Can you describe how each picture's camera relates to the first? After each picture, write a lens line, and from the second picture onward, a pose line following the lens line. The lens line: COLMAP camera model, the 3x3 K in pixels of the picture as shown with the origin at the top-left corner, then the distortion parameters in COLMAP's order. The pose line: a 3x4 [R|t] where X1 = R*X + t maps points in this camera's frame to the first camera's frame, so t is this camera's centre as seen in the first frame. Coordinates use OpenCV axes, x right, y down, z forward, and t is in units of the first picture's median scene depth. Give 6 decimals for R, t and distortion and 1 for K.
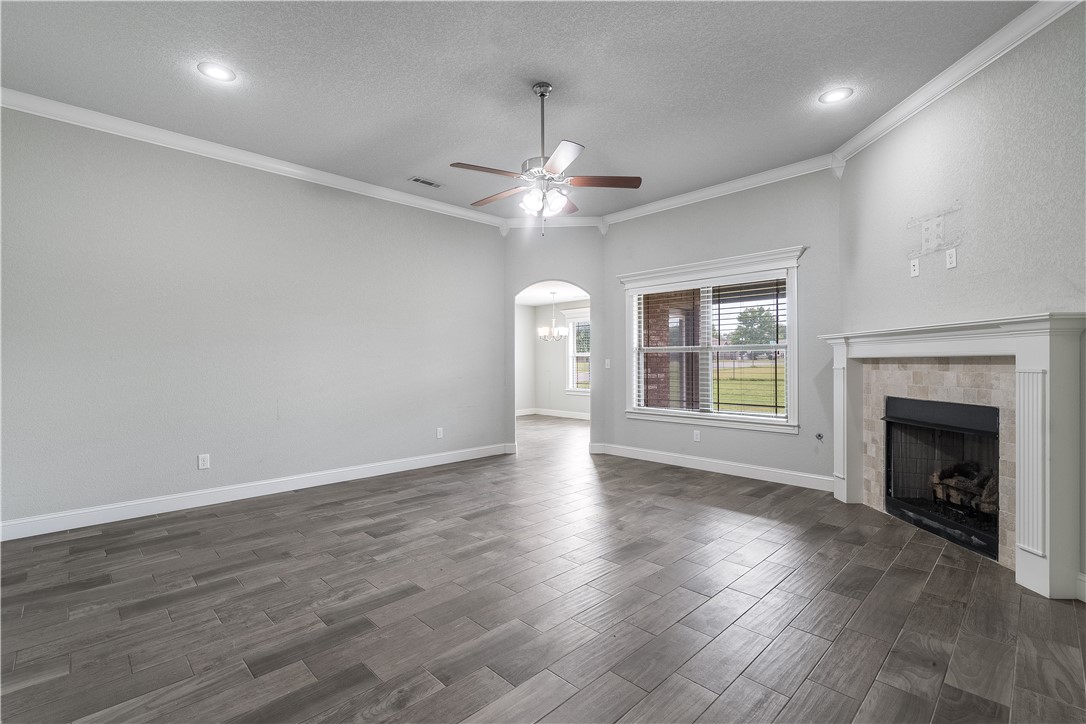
lens RADIAL K [[481.0, 0, 538.7], [0, 481.0, 361.3], [0, 0, 1]] dist [0.001587, 0.000145]
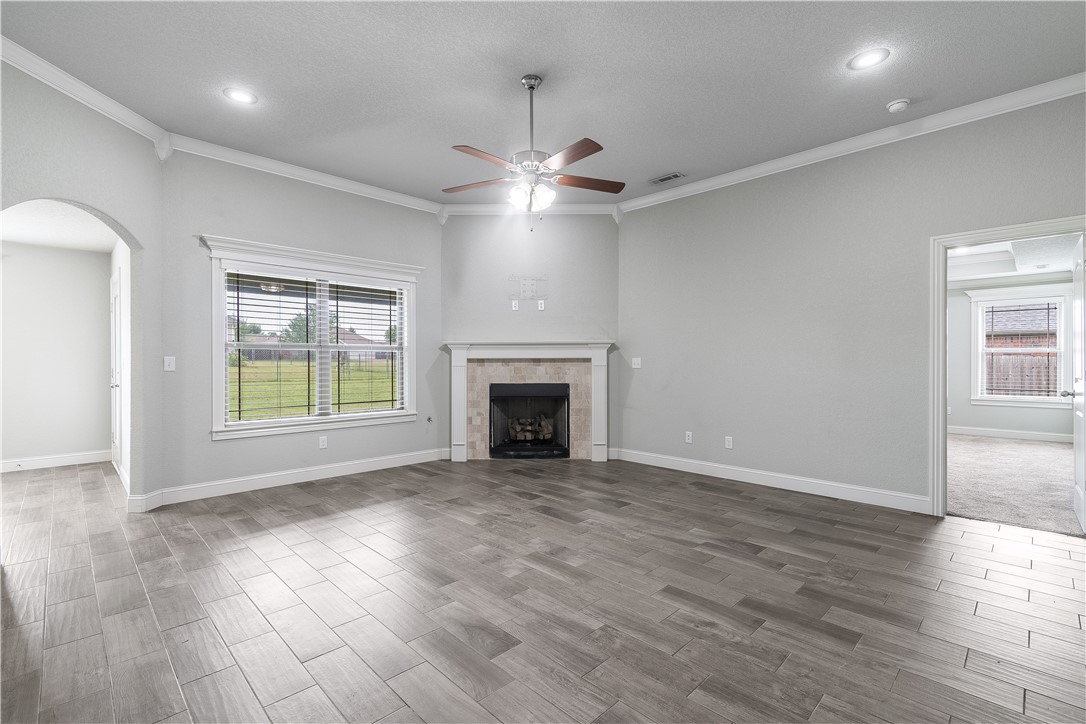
lens RADIAL K [[481.0, 0, 538.7], [0, 481.0, 361.3], [0, 0, 1]] dist [0.001587, 0.000145]
pose [[0.008286, 0.002255, 0.999963, -0.925438], [-0.001779, 0.999996, -0.002240, 0.005047], [-0.999964, -0.001760, 0.008290, 0.934301]]
